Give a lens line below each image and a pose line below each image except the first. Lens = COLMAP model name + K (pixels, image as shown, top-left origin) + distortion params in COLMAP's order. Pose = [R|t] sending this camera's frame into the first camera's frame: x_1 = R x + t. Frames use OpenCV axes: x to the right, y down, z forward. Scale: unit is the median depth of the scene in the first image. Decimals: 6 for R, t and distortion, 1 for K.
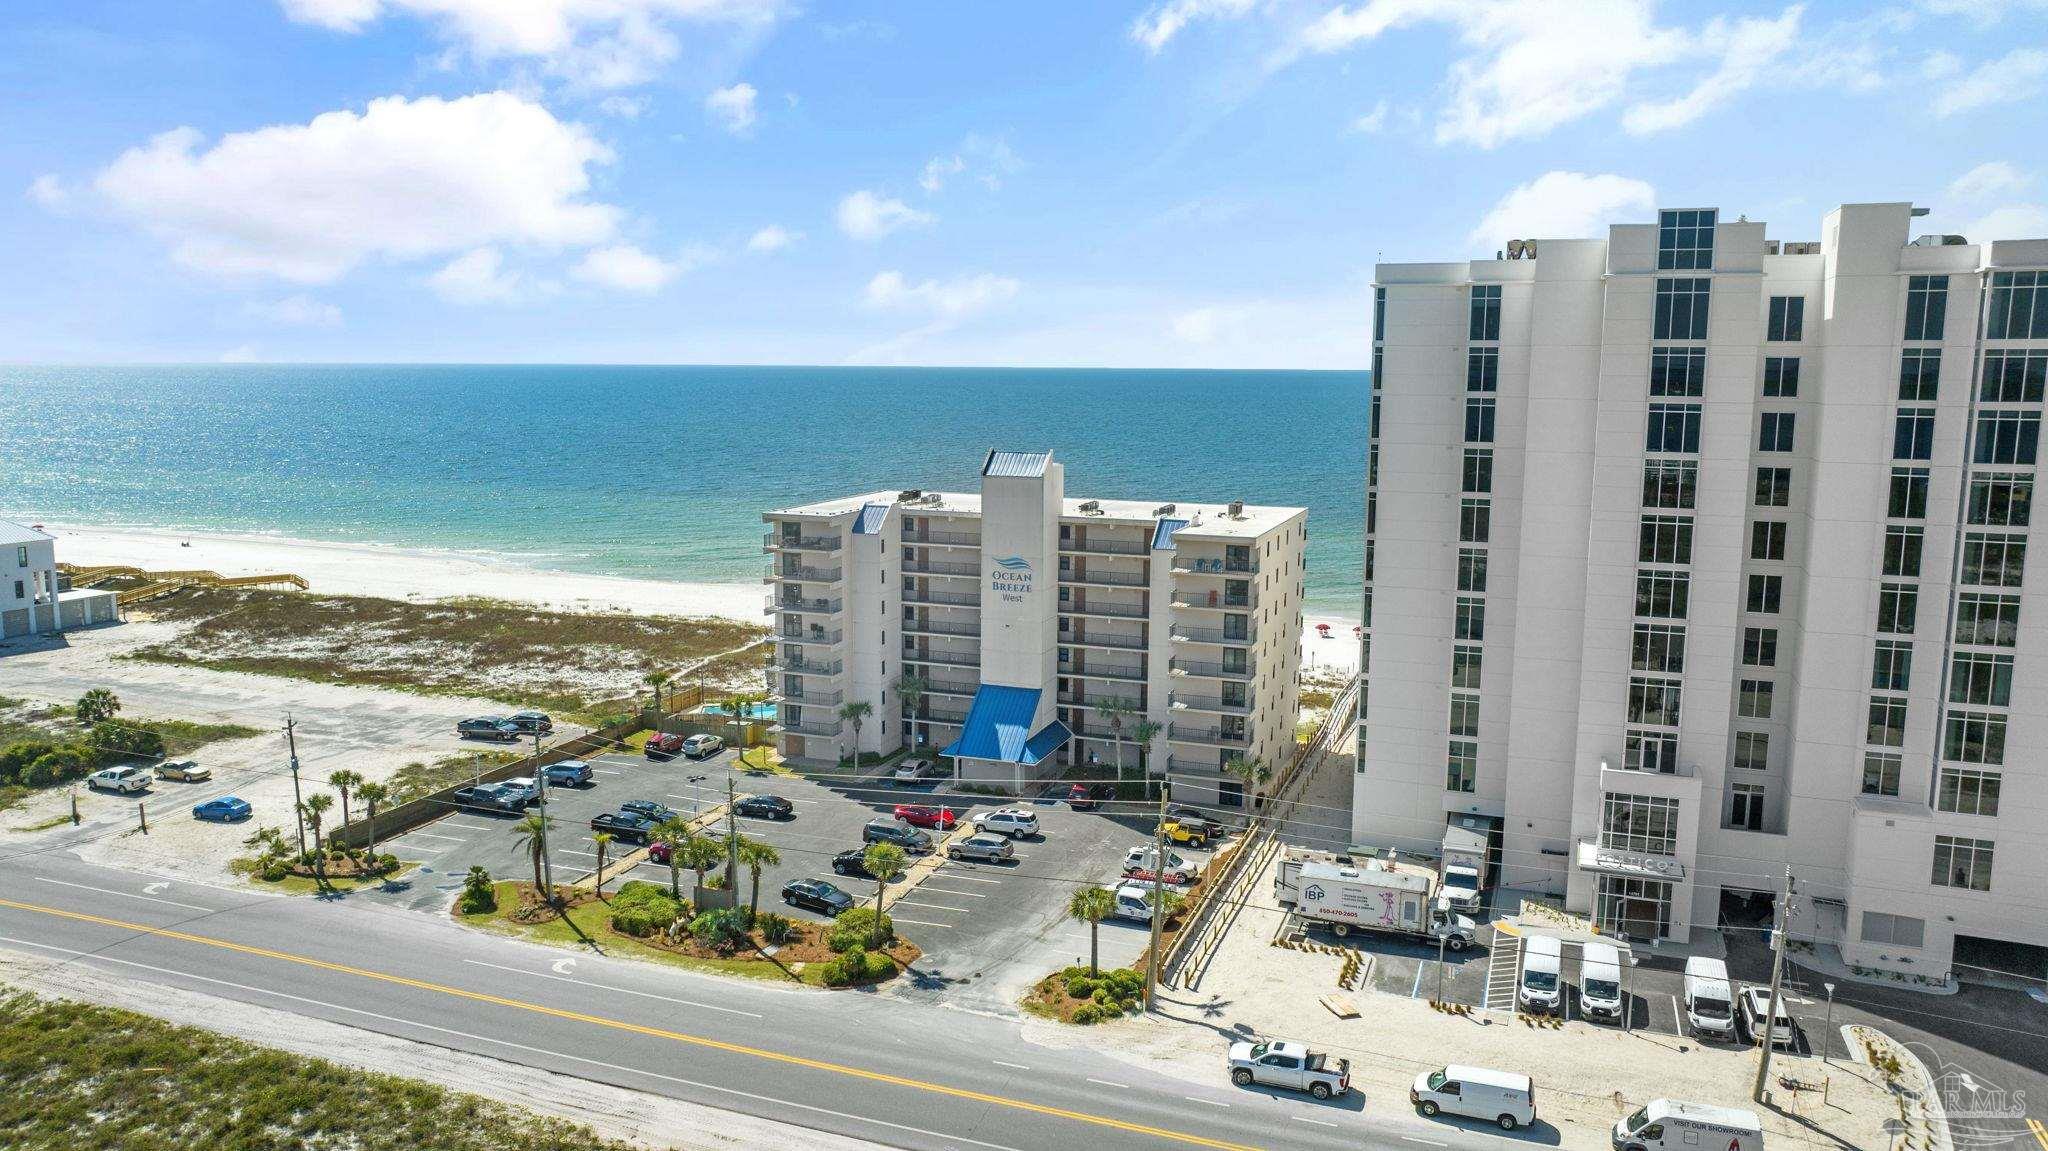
lens RADIAL K [[1410.7, 0, 1033.4], [0, 1410.7, 563.2], [0, 0, 1]] dist [-0.045958, 0.040311]
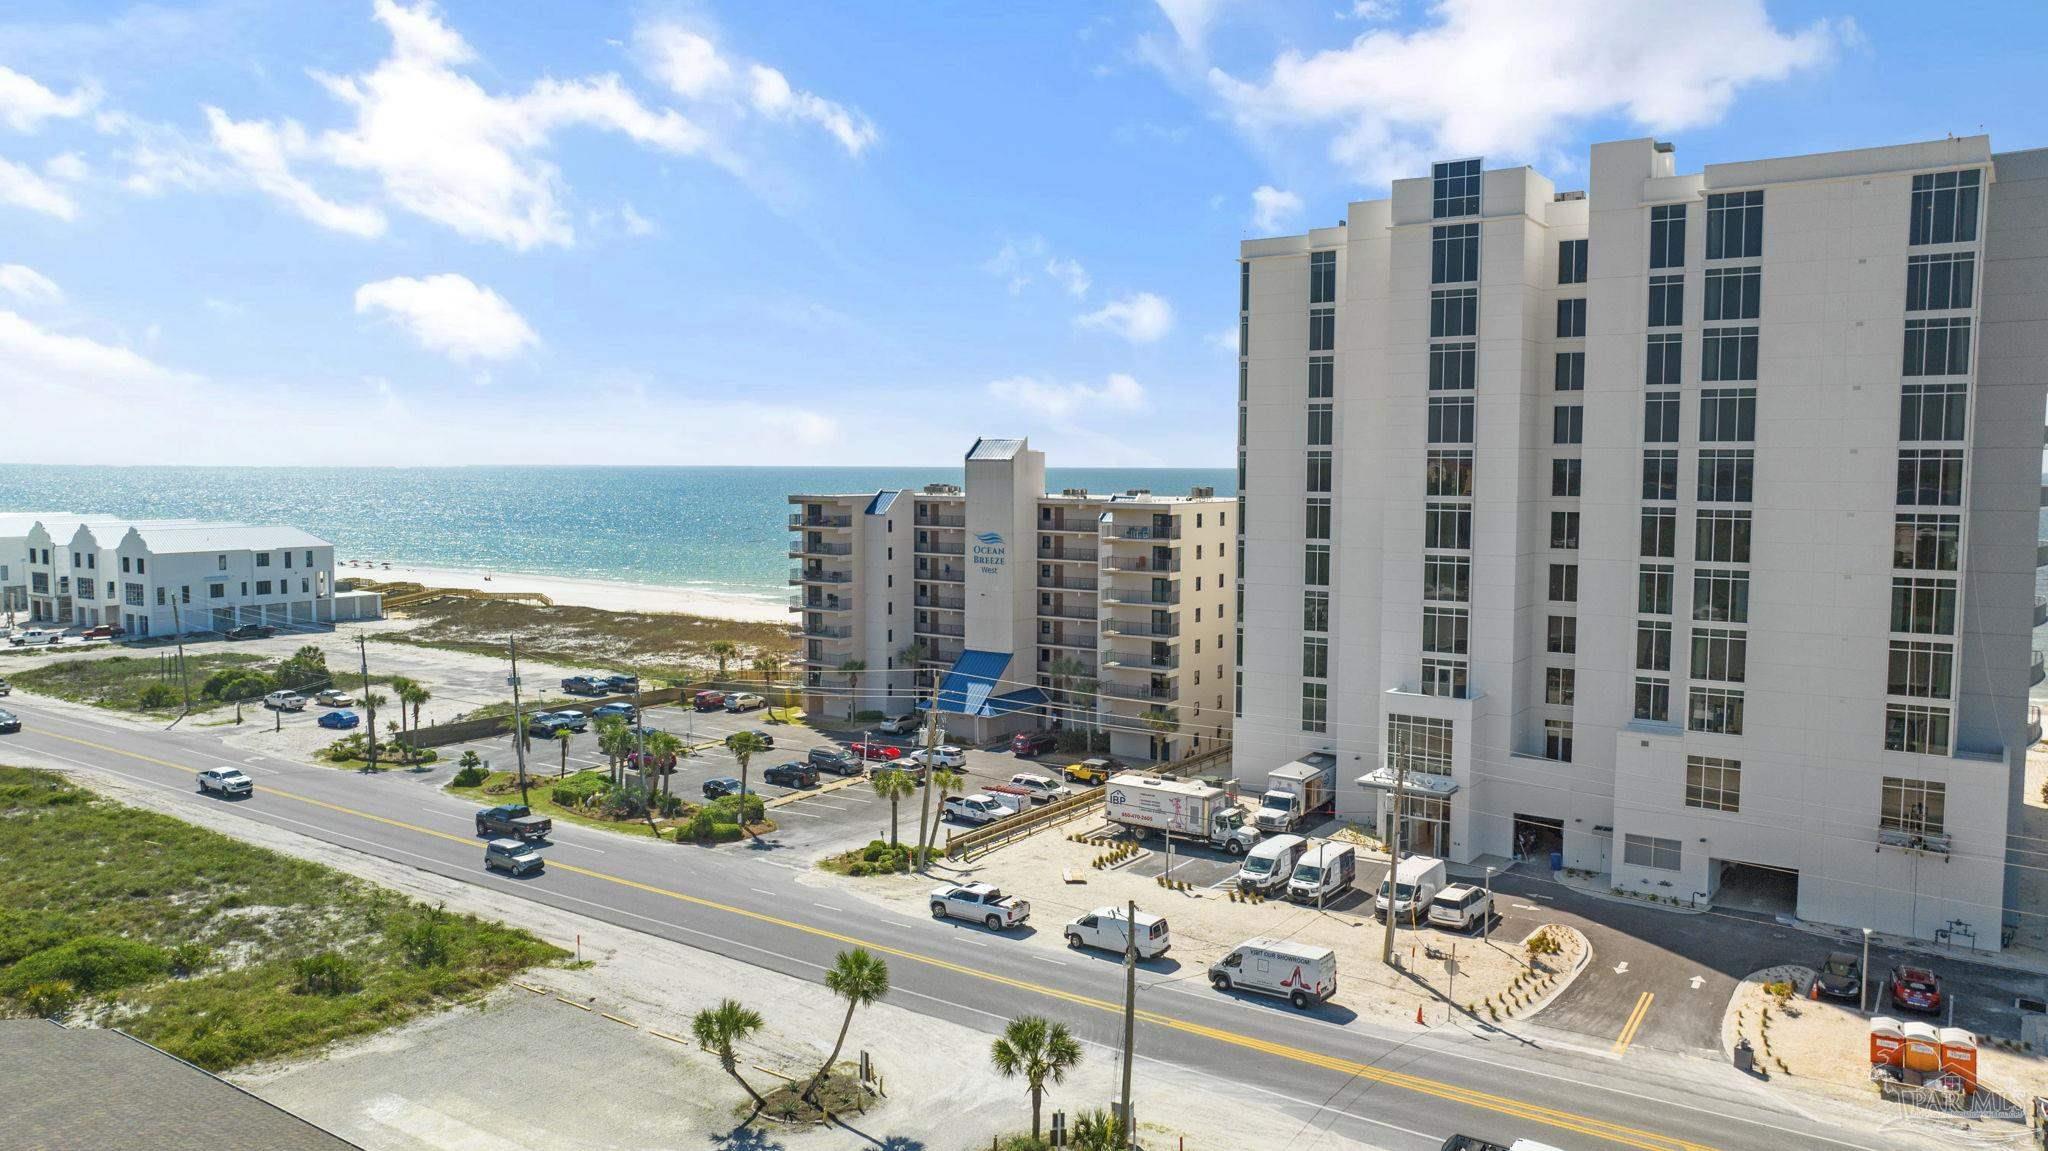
lens RADIAL K [[1410.7, 0, 1033.4], [0, 1410.7, 563.2], [0, 0, 1]] dist [-0.045958, 0.040311]
pose [[0.970981, 0.014087, -0.238742, 0.400548], [-0.030451, 0.997421, -0.064994, 0.127974], [0.237211, 0.070377, 0.968906, -0.087470]]
